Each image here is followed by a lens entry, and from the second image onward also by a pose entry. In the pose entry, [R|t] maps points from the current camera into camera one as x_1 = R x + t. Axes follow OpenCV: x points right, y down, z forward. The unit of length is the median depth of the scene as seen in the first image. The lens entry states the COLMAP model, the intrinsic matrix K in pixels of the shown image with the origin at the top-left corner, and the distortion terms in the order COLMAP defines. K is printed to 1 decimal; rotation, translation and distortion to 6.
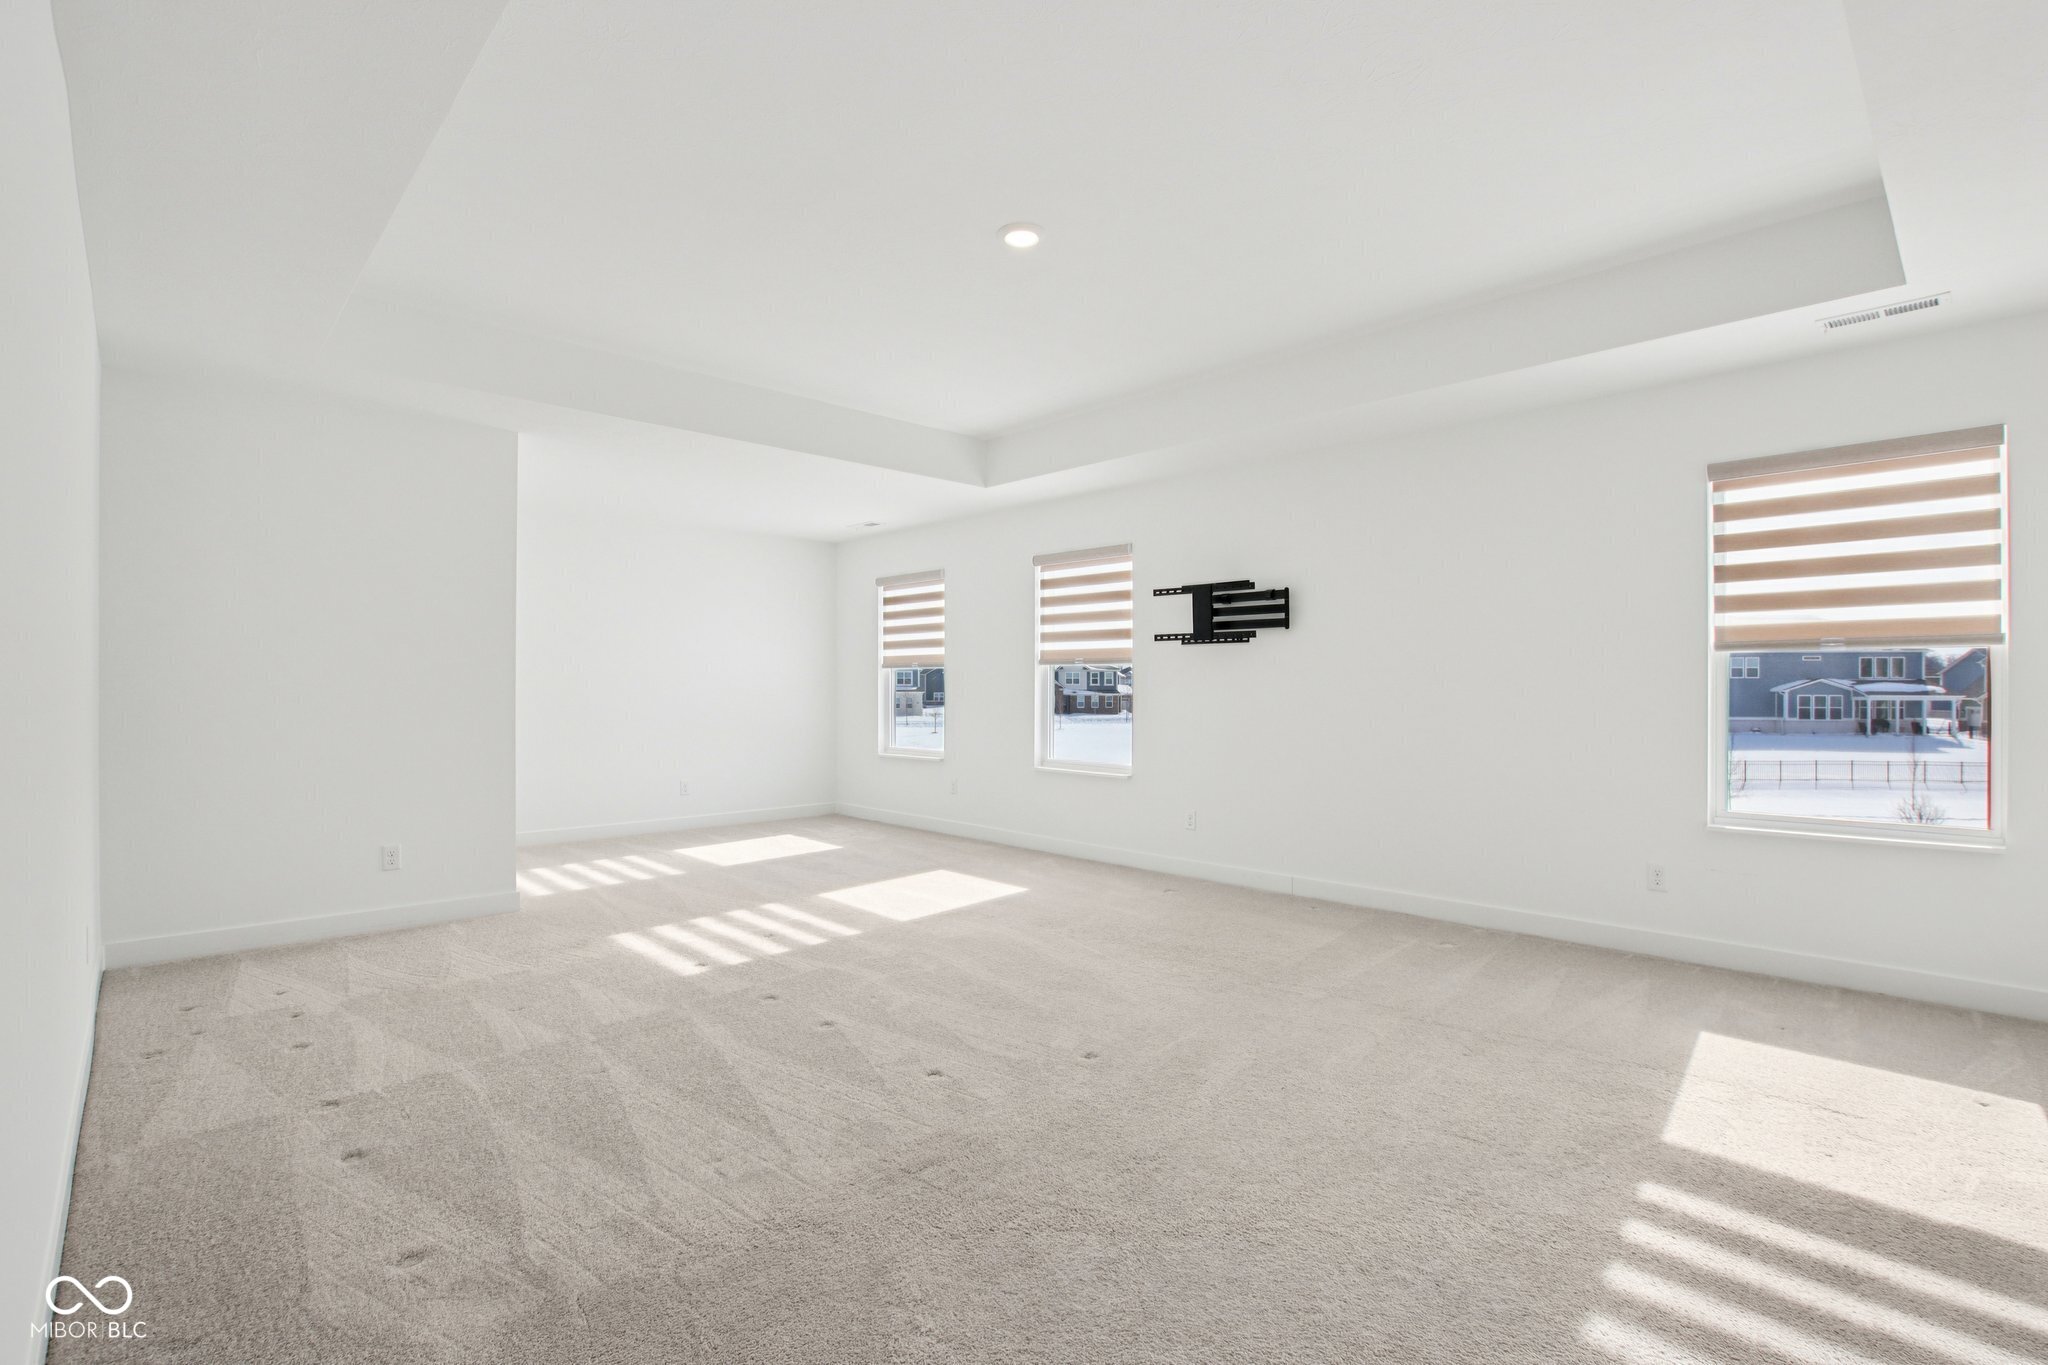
lens RADIAL K [[932.1, 0, 1024.6], [0, 932.1, 686.6], [0, 0, 1]] dist [-0.001480, -0.000086]
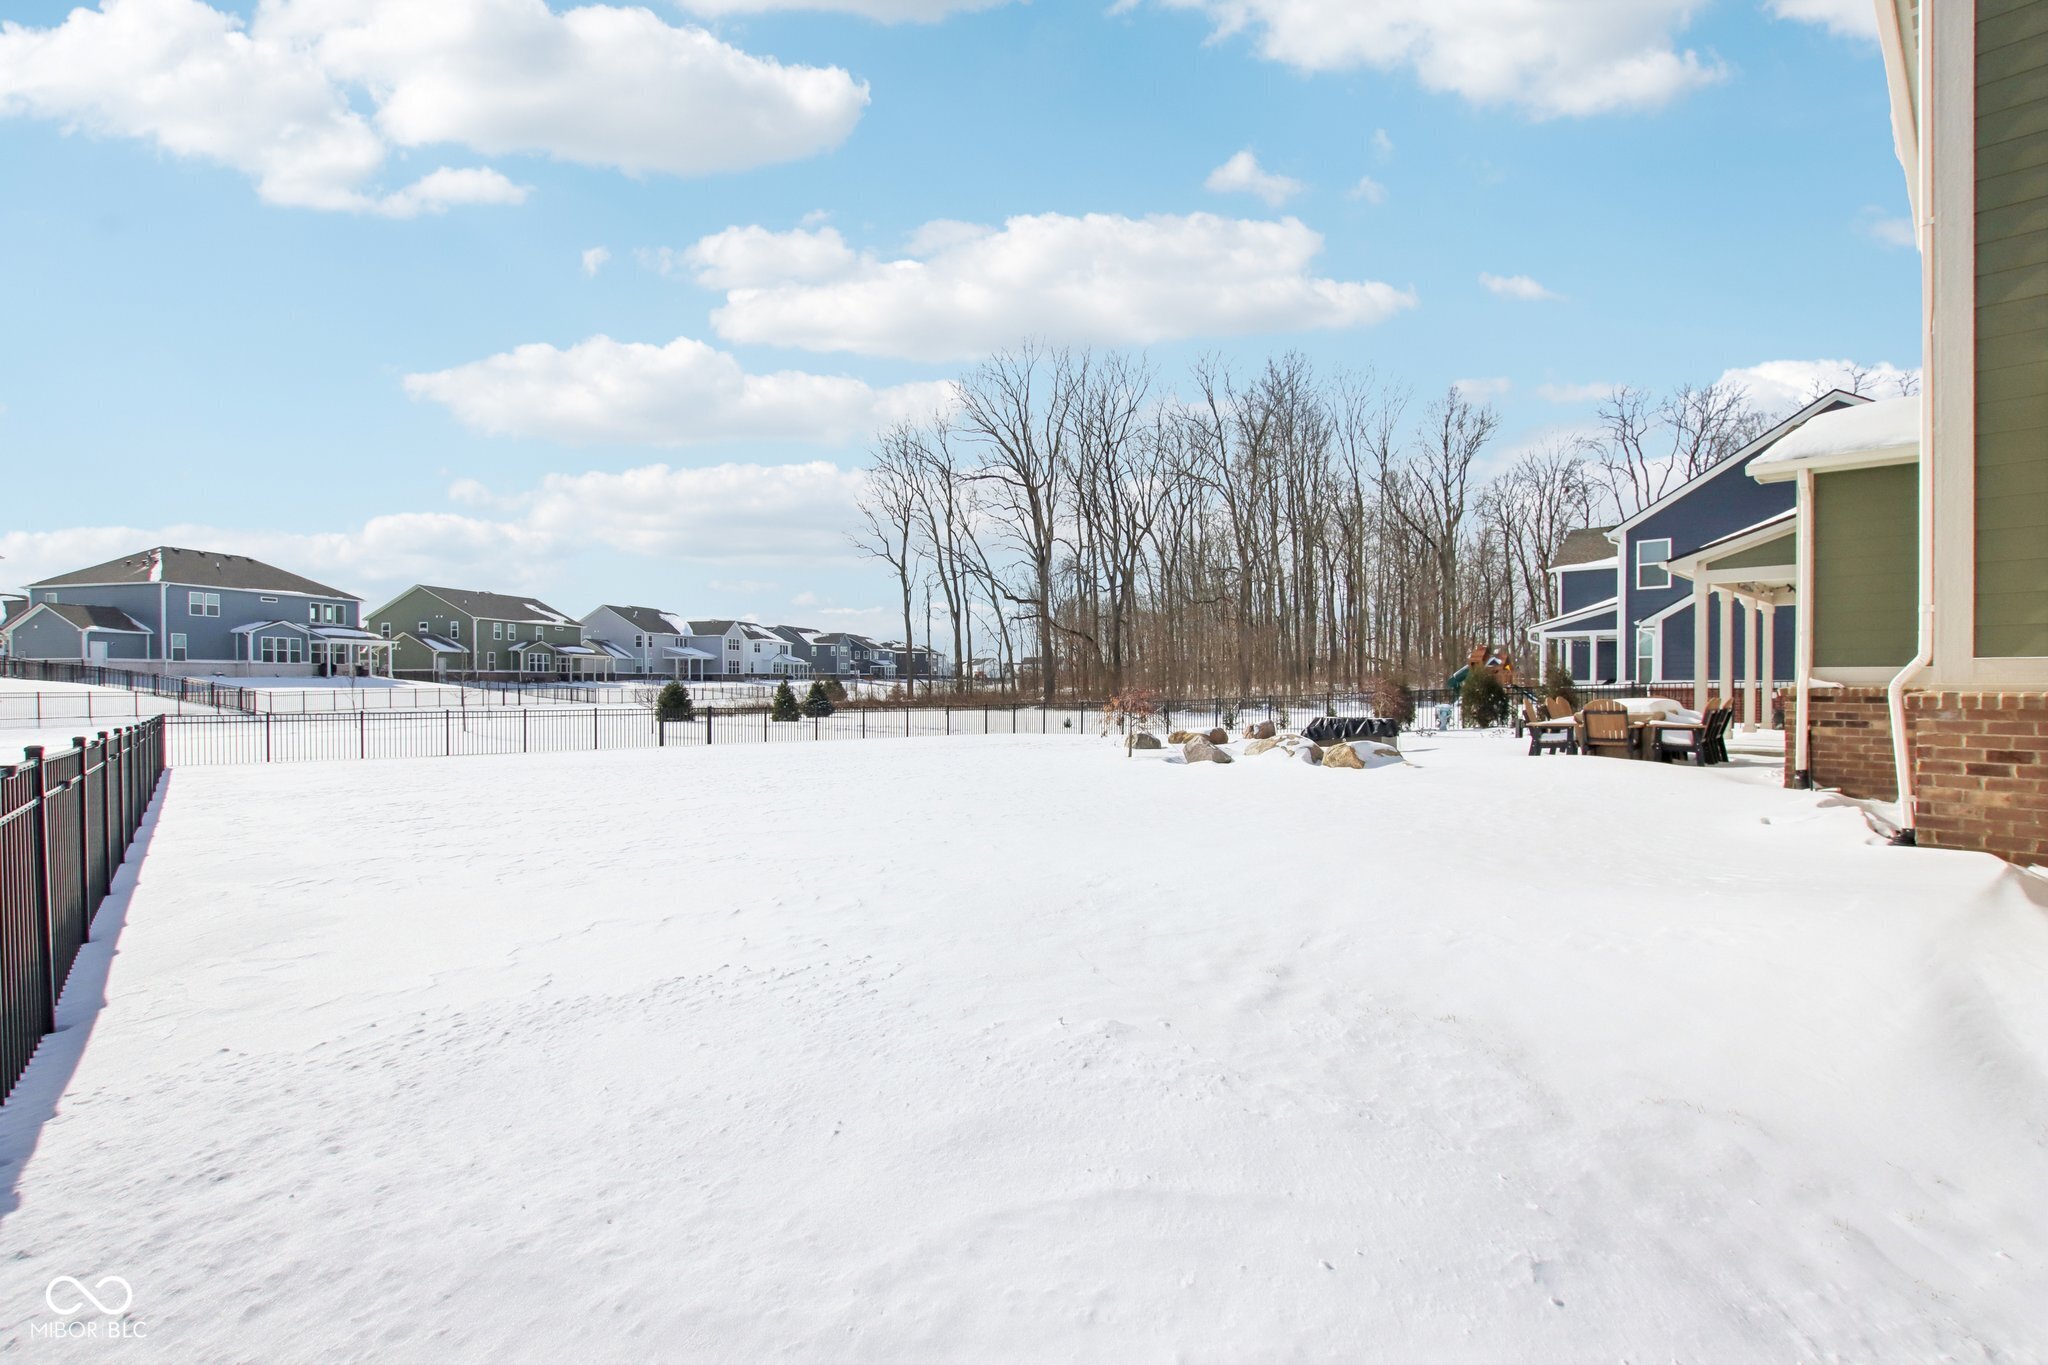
lens RADIAL K [[932.1, 0, 1022.8], [0, 932.1, 687.3], [0, 0, 1]] dist [-0.001480, -0.000086]
pose [[-0.434276, -0.004141, 0.900770, -0.378857], [0.000601, 0.999988, 0.004887, 0.057622], [-0.900780, 0.002663, -0.434268, 0.718628]]
